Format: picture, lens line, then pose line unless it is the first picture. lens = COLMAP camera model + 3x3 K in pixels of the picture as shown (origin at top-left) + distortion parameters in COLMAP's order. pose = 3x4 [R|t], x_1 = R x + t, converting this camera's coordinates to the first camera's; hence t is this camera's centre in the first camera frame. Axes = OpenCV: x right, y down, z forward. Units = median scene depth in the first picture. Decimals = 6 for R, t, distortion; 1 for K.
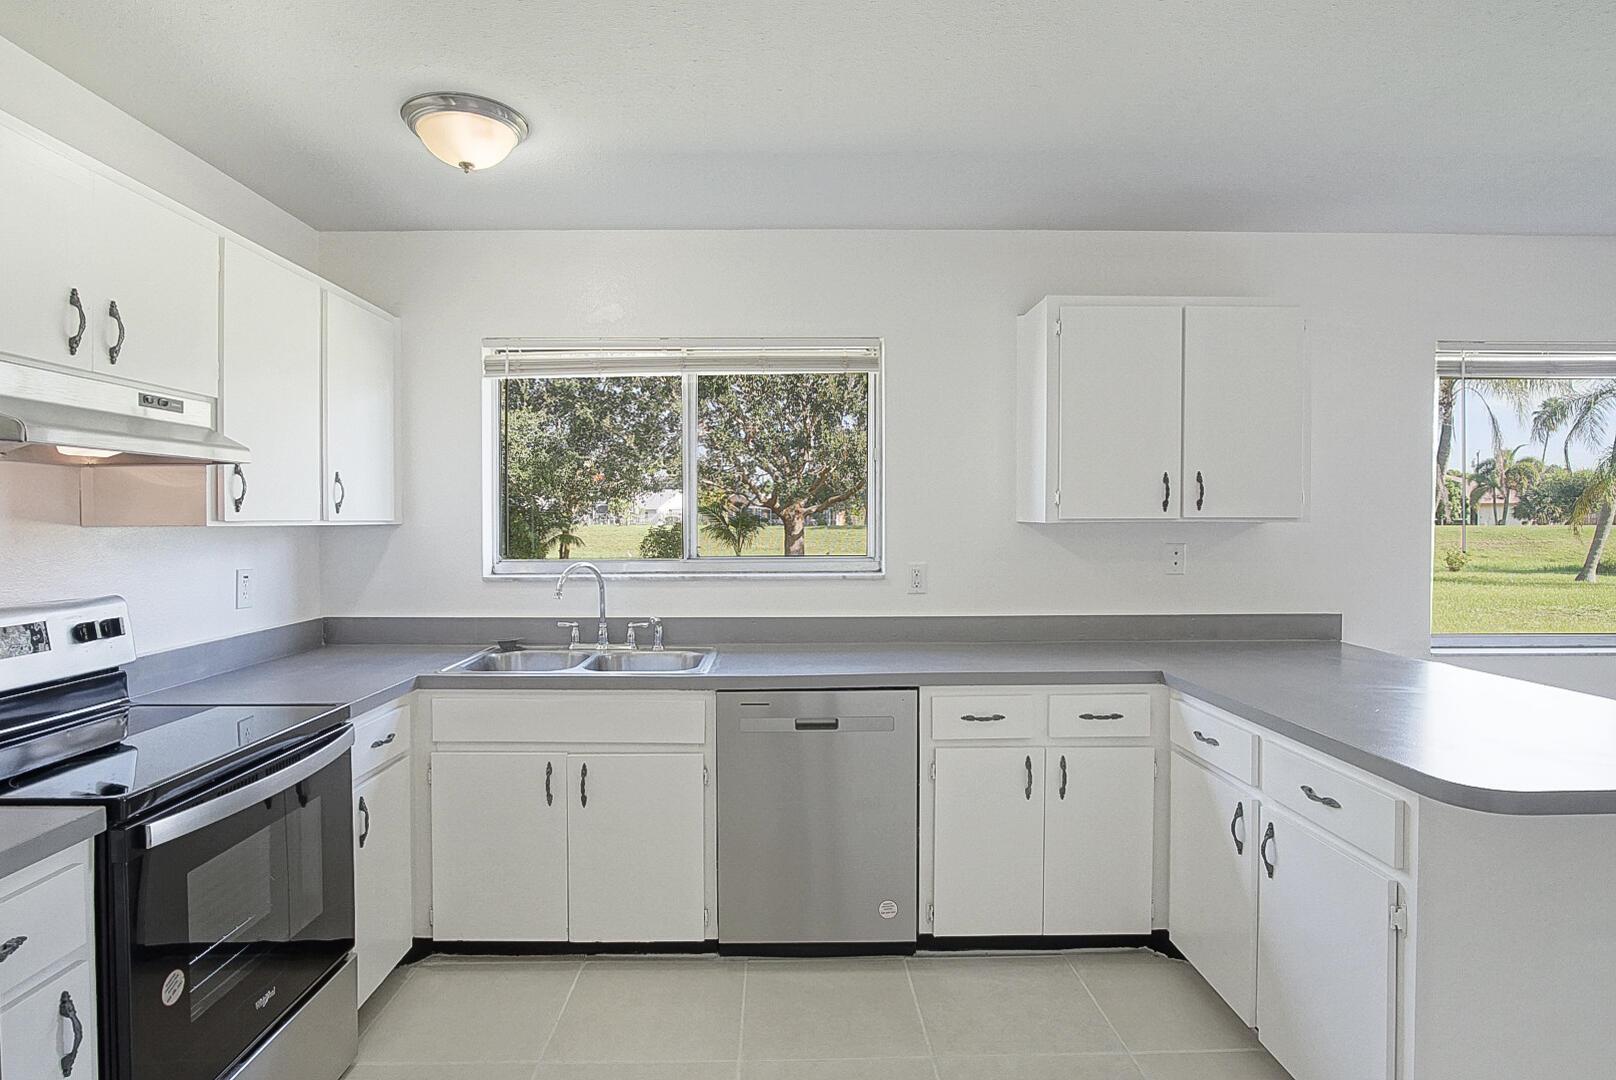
lens RADIAL K [[887.1, 0, 798.6], [0, 887.1, 532.5], [0, 0, 1]] dist [-0.005558, -0.000758]
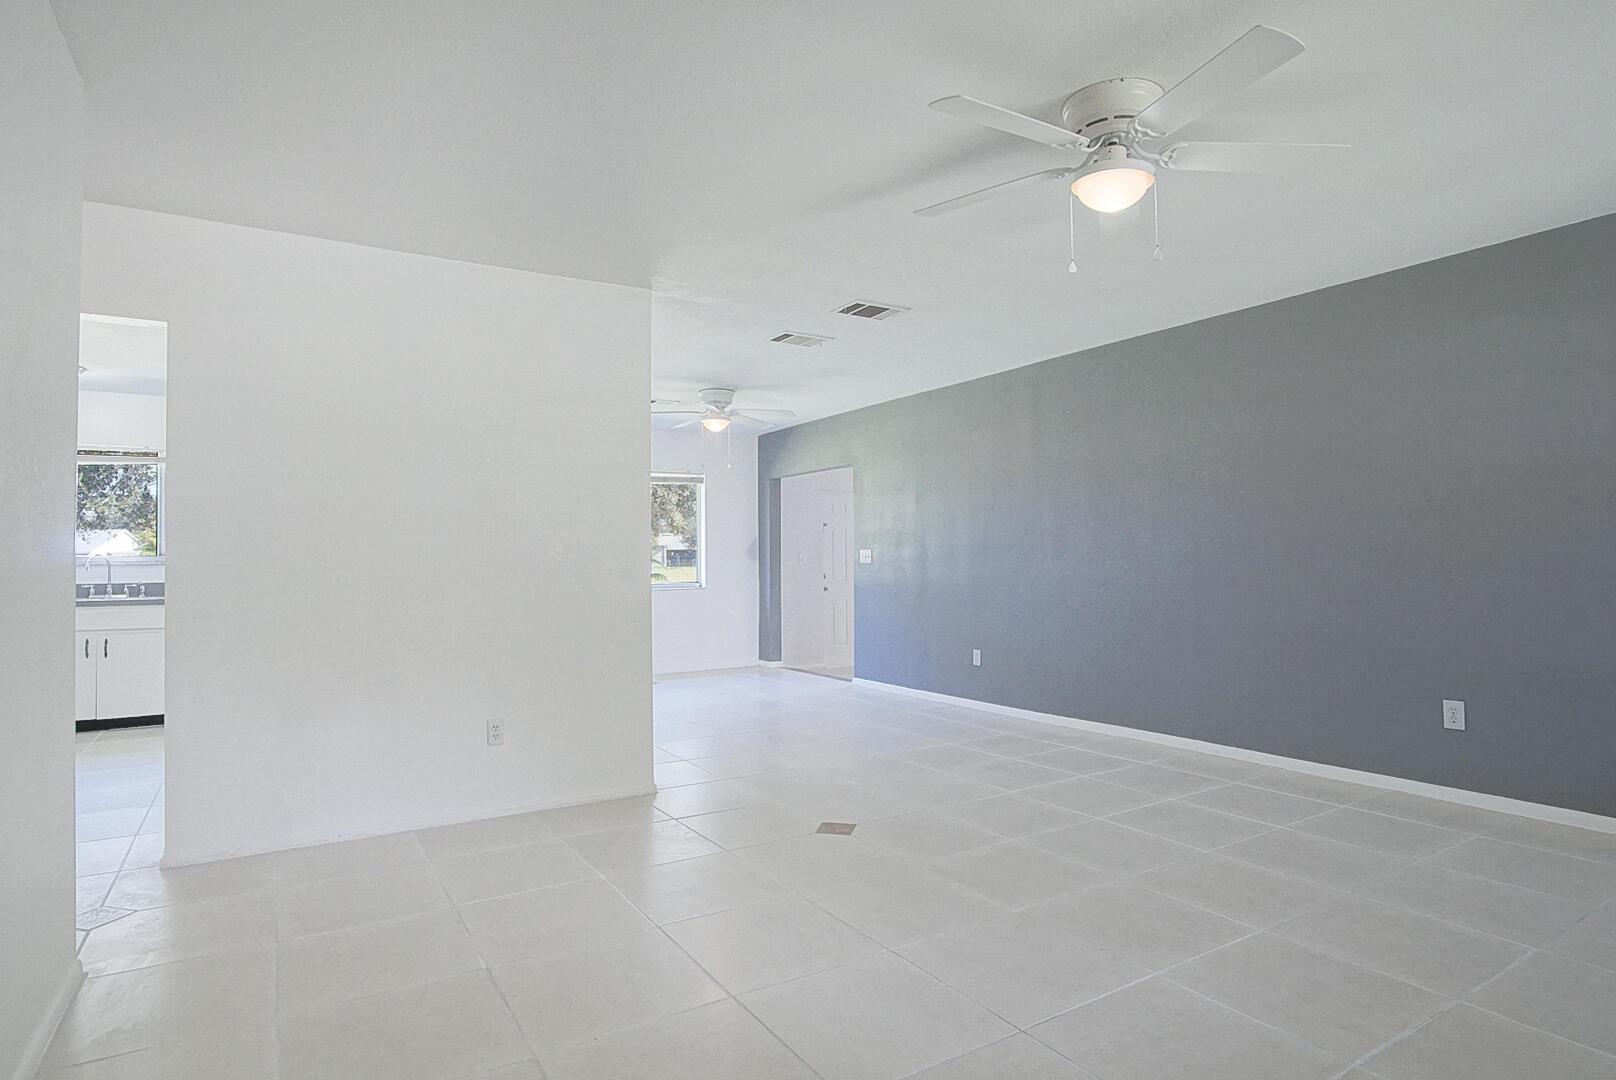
lens RADIAL K [[887.1, 0, 798.6], [0, 887.1, 532.5], [0, 0, 1]] dist [-0.005558, -0.000758]
pose [[0.868027, 0.002741, 0.496510, 0.175442], [0.020229, 0.998959, -0.040880, 0.109751], [-0.496105, 0.045529, 0.867068, -1.845428]]
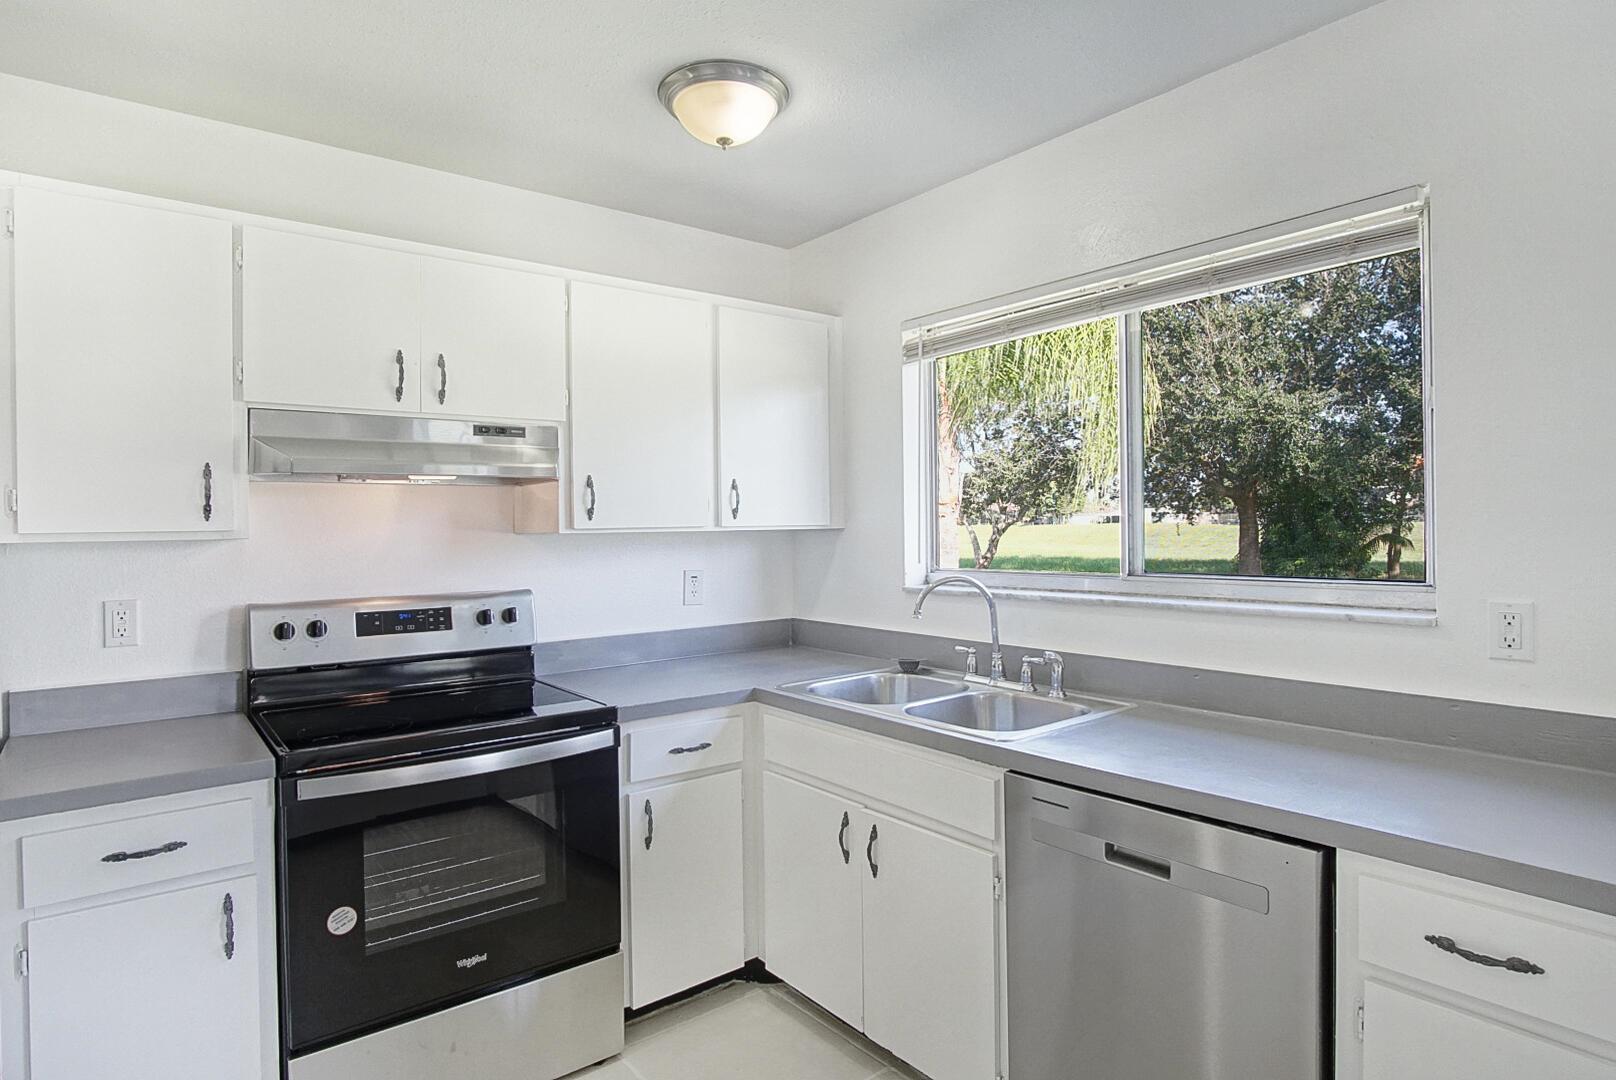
lens RADIAL K [[887.1, 0, 798.6], [0, 887.1, 532.5], [0, 0, 1]] dist [-0.005558, -0.000758]
pose [[0.592969, -0.001748, -0.805224, 0.355875], [0.003038, 0.999995, 0.000066, -0.005755], [0.805220, -0.002485, 0.592971, 0.447371]]
